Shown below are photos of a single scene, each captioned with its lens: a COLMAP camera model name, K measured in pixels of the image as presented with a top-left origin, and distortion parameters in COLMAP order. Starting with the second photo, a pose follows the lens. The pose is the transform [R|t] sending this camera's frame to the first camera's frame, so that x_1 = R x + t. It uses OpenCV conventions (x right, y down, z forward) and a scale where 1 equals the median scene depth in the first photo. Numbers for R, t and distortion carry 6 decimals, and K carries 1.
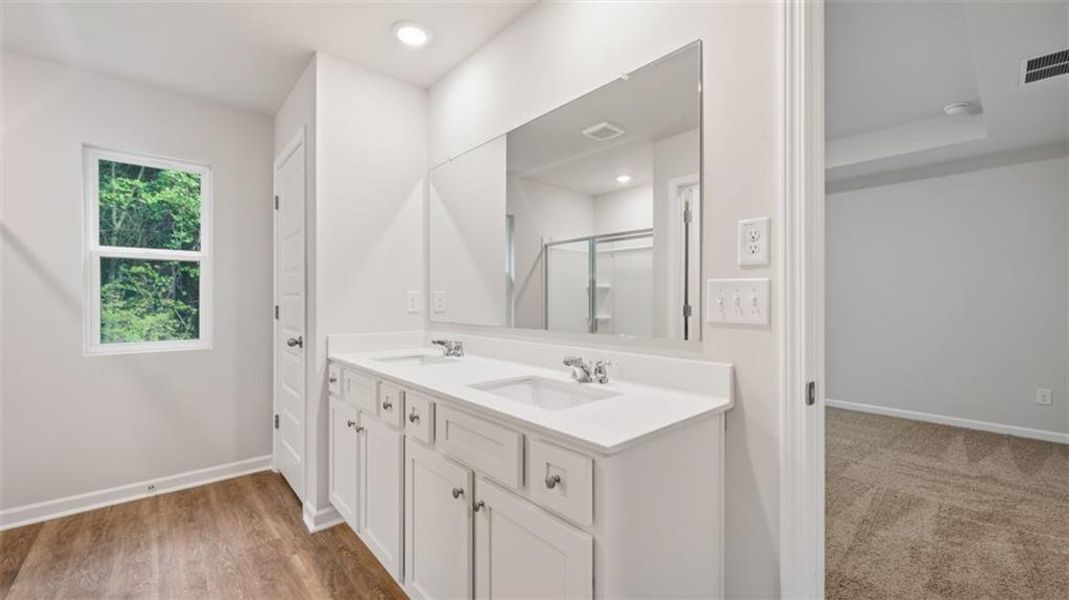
lens RADIAL K [[419.9, 0, 519.7], [0, 419.9, 296.7], [0, 0, 1]] dist [-0.000868, -0.000102]
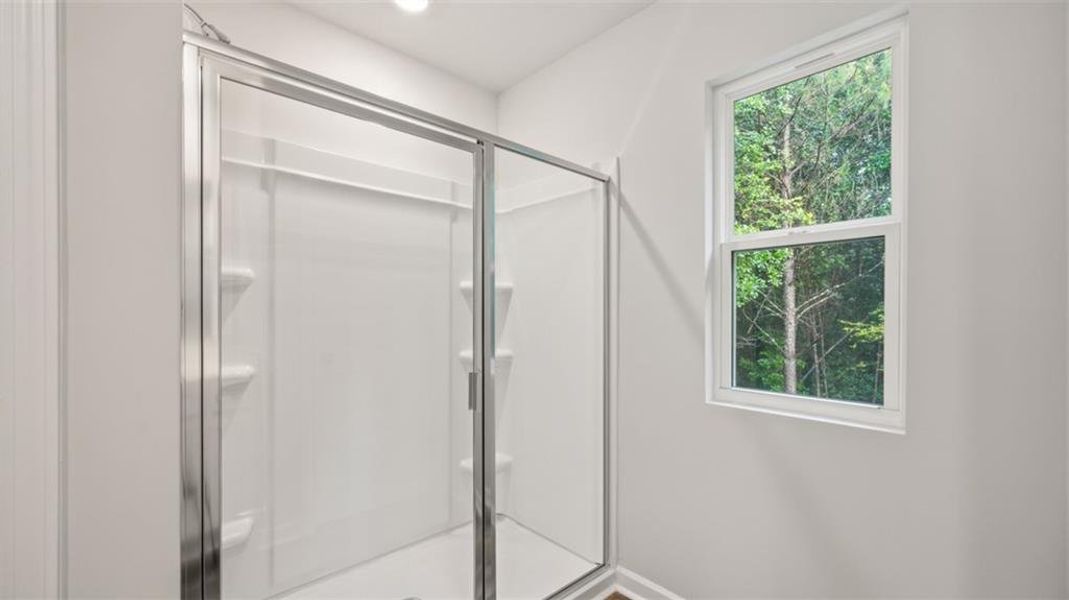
lens RADIAL K [[444.5, 0, 539.0], [0, 444.5, 313.8], [0, 0, 1]] dist [-0.003034, -0.000195]
pose [[0.037783, 0.000351, -0.999286, -0.374750], [0.005141, 0.999987, 0.000545, -0.002268], [0.999273, -0.005158, 0.037781, 0.761959]]
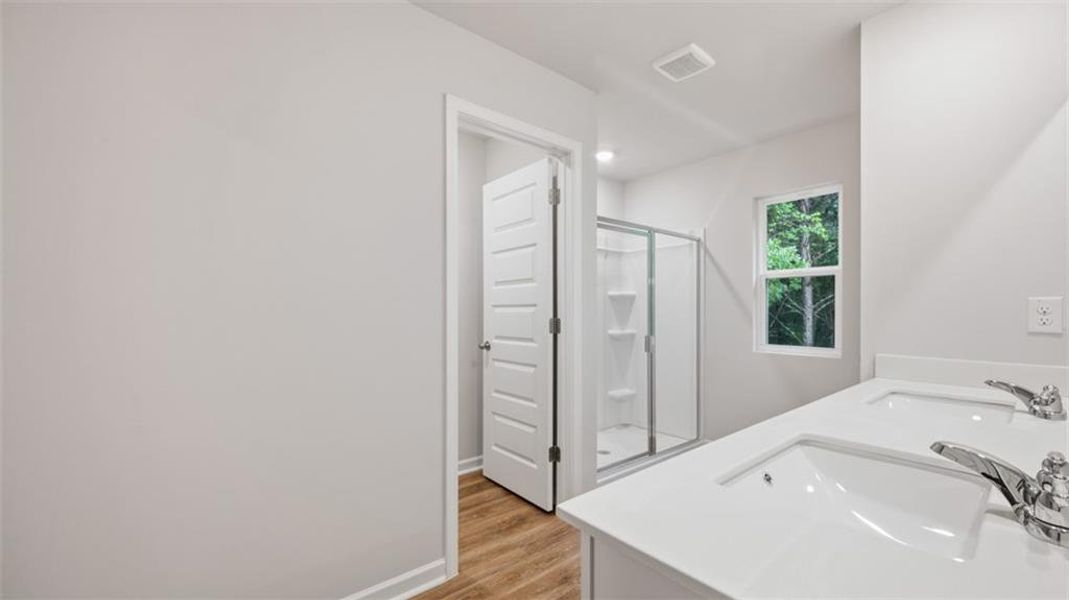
lens RADIAL K [[421.3, 0, 537.7], [0, 421.3, 310.0], [0, 0, 1]] dist [-0.001005, -0.000312]
pose [[-0.025397, -0.000433, -0.999677, 0.396168], [0.003396, 0.999994, -0.000520, 0.001936], [0.999672, -0.003408, -0.025396, 0.347005]]
